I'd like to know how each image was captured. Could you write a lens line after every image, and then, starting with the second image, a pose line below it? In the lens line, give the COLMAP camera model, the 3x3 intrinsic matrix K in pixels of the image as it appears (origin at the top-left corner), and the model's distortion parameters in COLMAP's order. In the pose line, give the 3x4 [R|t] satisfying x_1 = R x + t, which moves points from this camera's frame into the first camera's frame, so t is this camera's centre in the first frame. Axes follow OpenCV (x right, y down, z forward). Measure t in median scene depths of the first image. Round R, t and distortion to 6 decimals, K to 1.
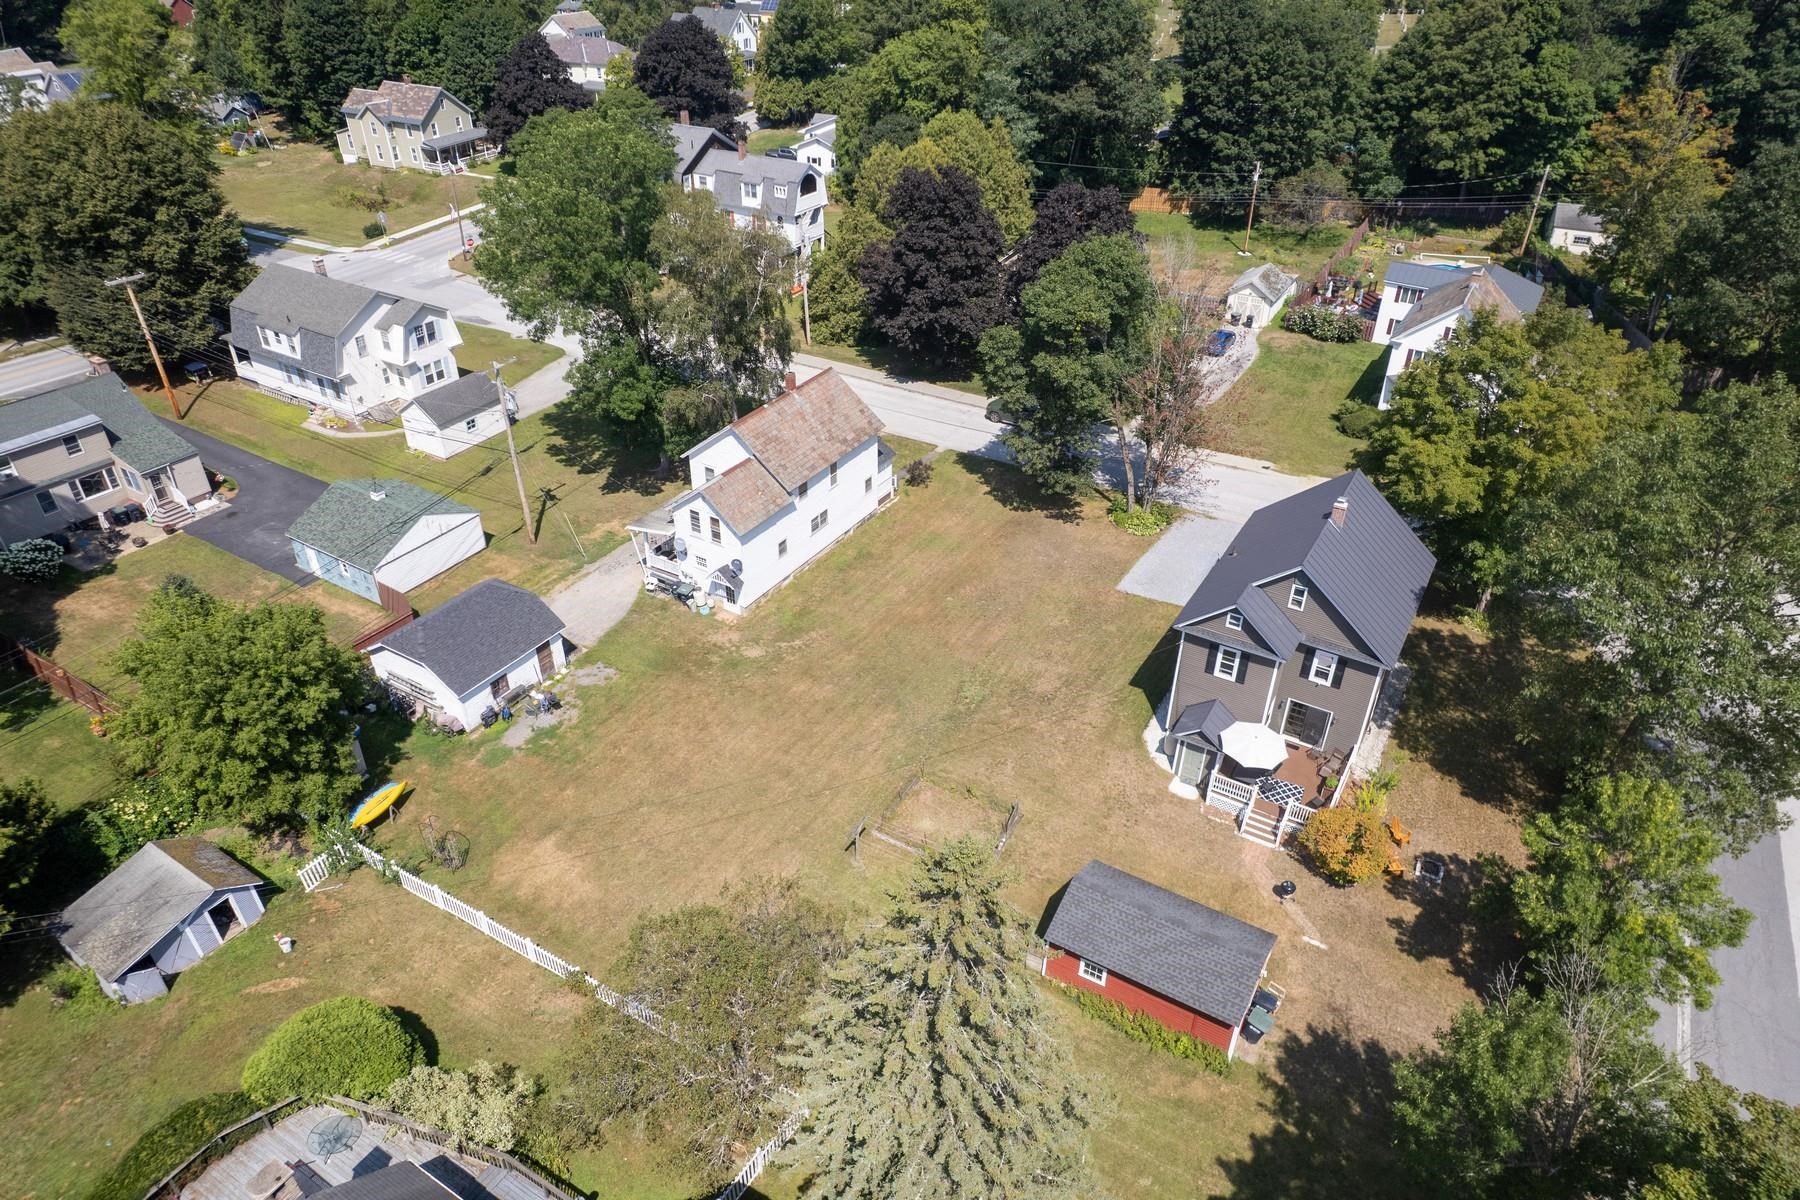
lens RADIAL K [[1144.2, 0, 900.0], [0, 1144.2, 600.0], [0, 0, 1]] dist [-0.000535, 0.001839]
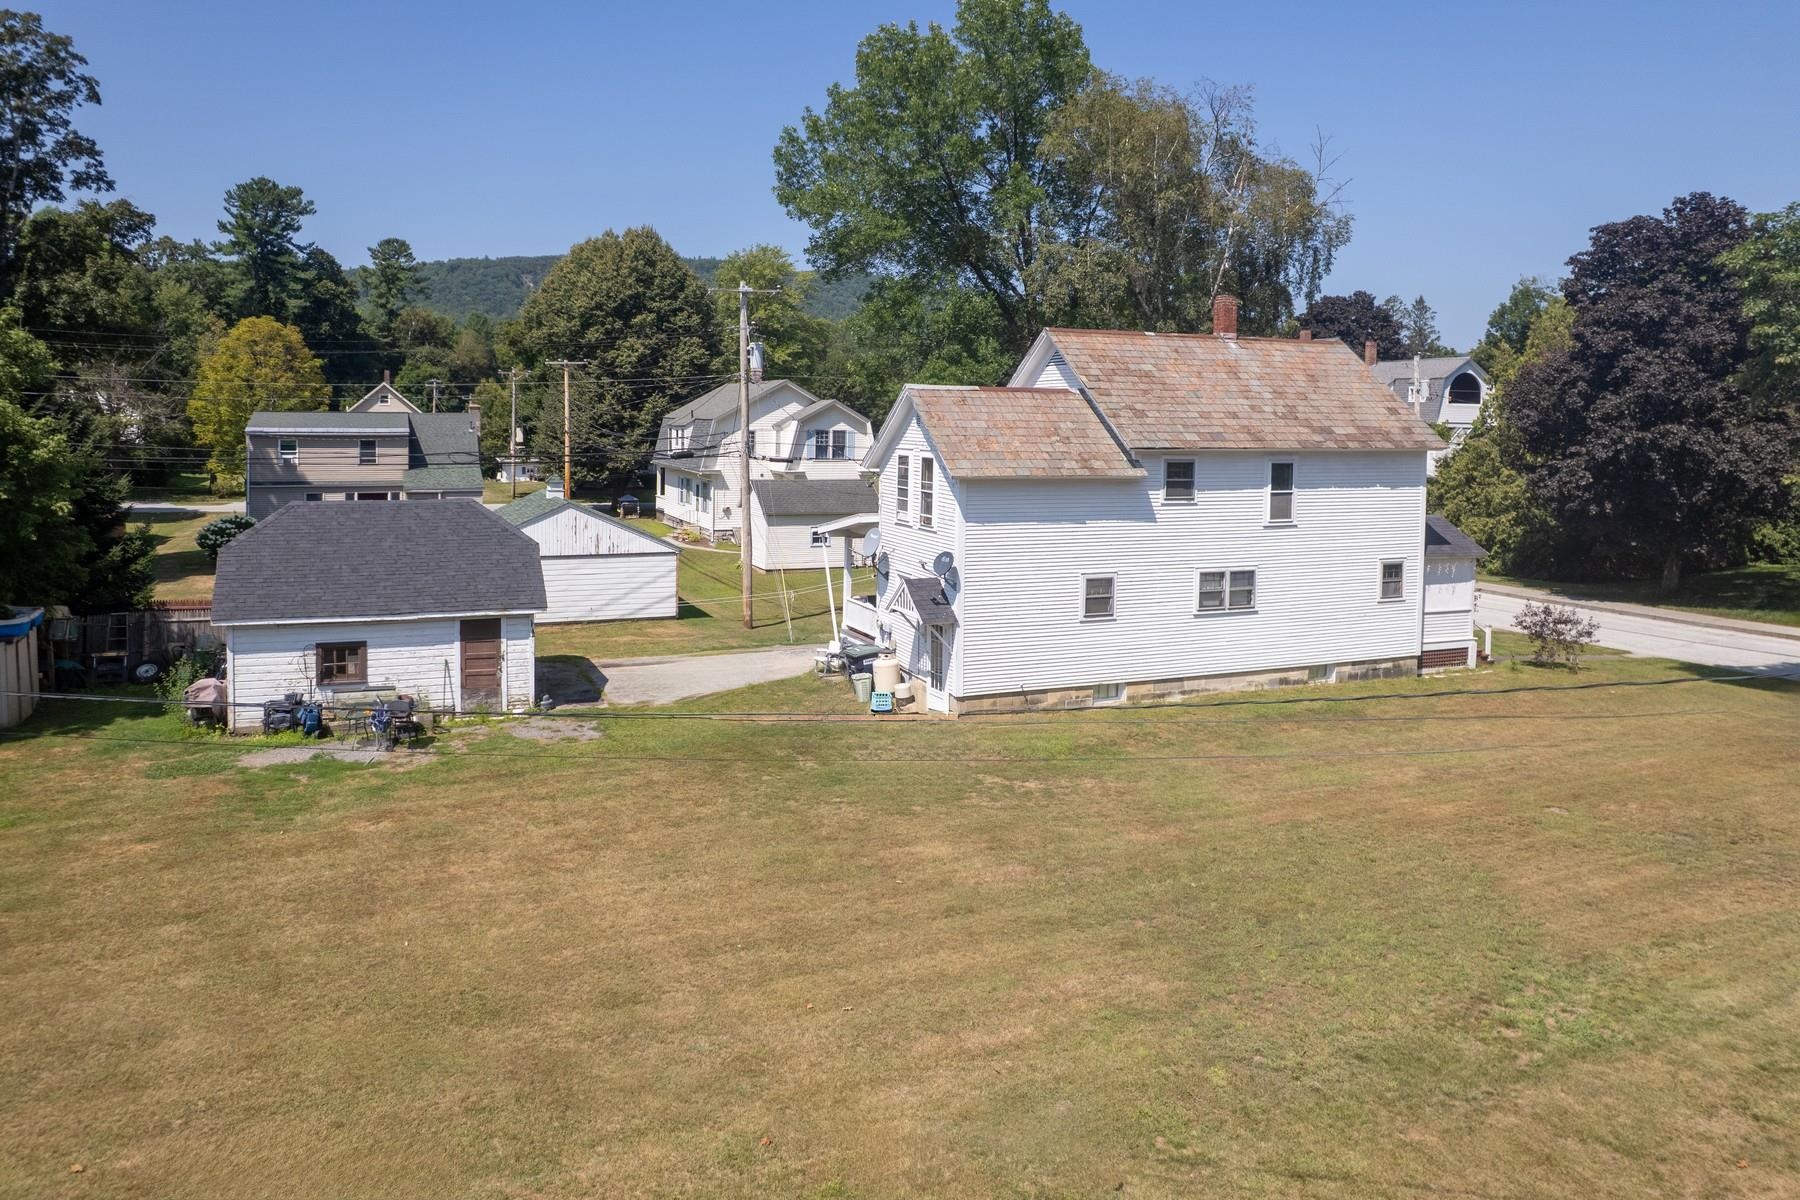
lens RADIAL K [[1197.6, 0, 859.3], [0, 1197.6, 464.4], [0, 0, 1]] dist [-0.027145, 0.002901]
pose [[0.804918, 0.031104, -0.592571, 0.072130], [-0.330809, 0.852562, -0.404602, 0.103961], [0.492619, 0.521699, 0.696532, 0.581688]]
